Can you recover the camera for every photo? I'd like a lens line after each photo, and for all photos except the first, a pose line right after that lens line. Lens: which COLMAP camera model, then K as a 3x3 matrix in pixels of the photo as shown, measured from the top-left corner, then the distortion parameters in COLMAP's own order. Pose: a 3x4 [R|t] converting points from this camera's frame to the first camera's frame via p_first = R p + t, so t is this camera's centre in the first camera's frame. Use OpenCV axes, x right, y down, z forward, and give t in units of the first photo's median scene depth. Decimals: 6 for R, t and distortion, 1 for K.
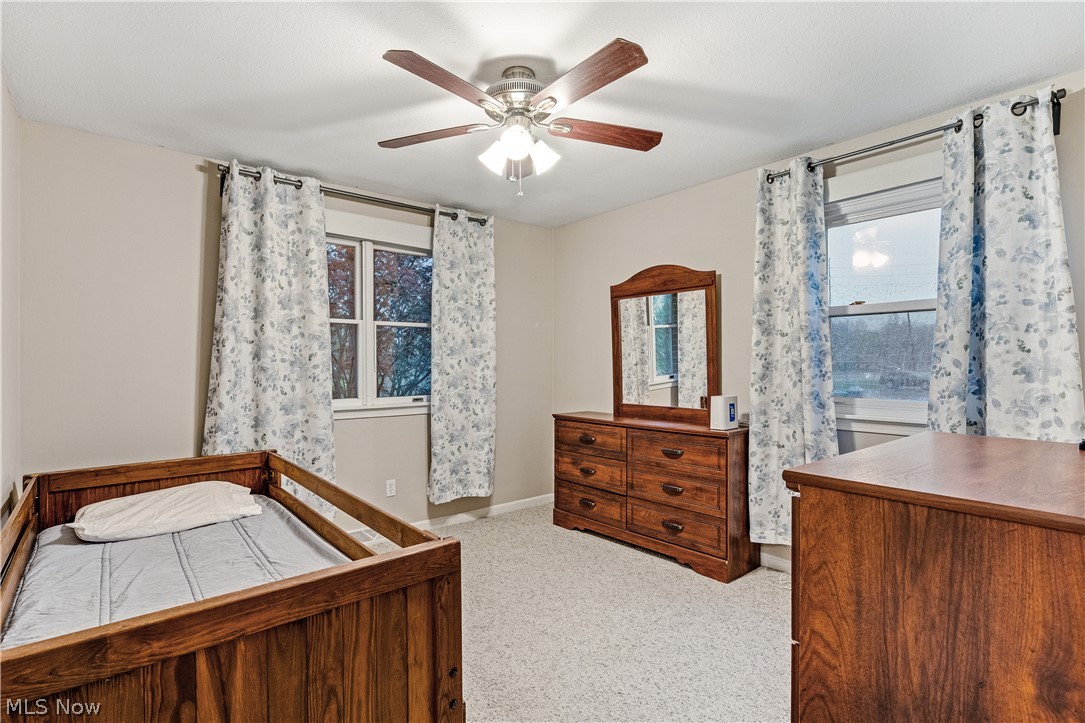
lens RADIAL K [[510.5, 0, 544.4], [0, 510.5, 357.8], [0, 0, 1]] dist [-0.013630, 0.002435]
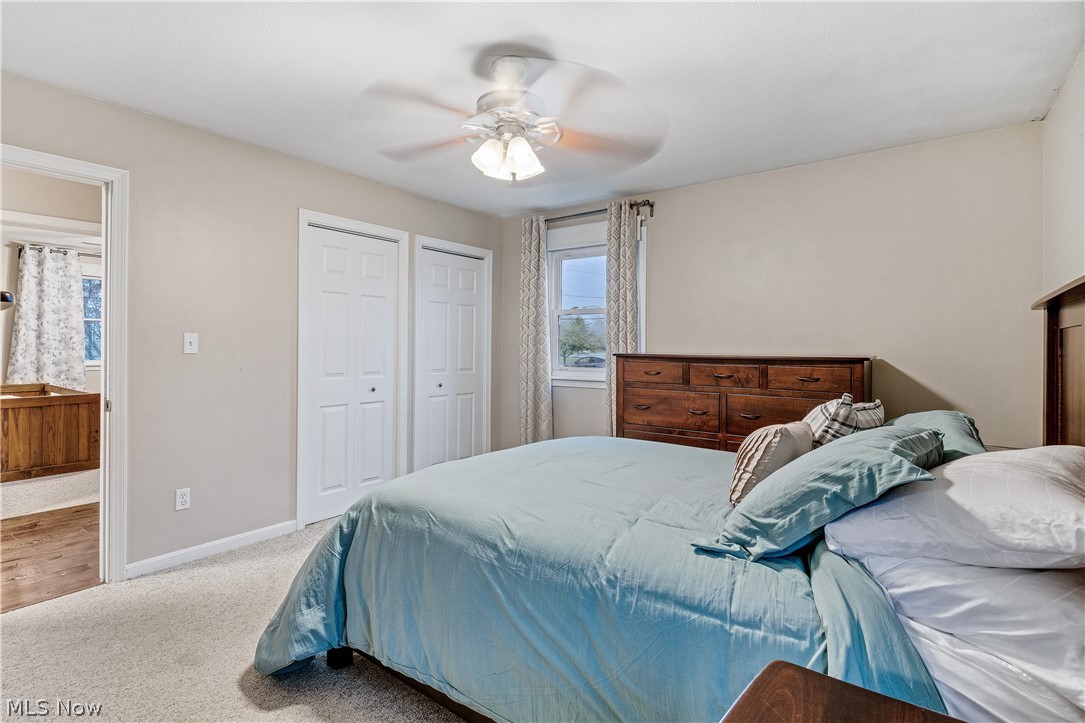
lens RADIAL K [[510.5, 0, 541.0], [0, 510.5, 338.4], [0, 0, 1]] dist [-0.013630, 0.002435]
pose [[0.972236, 0.011800, 0.233705, 0.934317], [-0.010443, 0.999921, -0.007045, -0.006016], [-0.233770, 0.004408, 0.972282, -1.462252]]
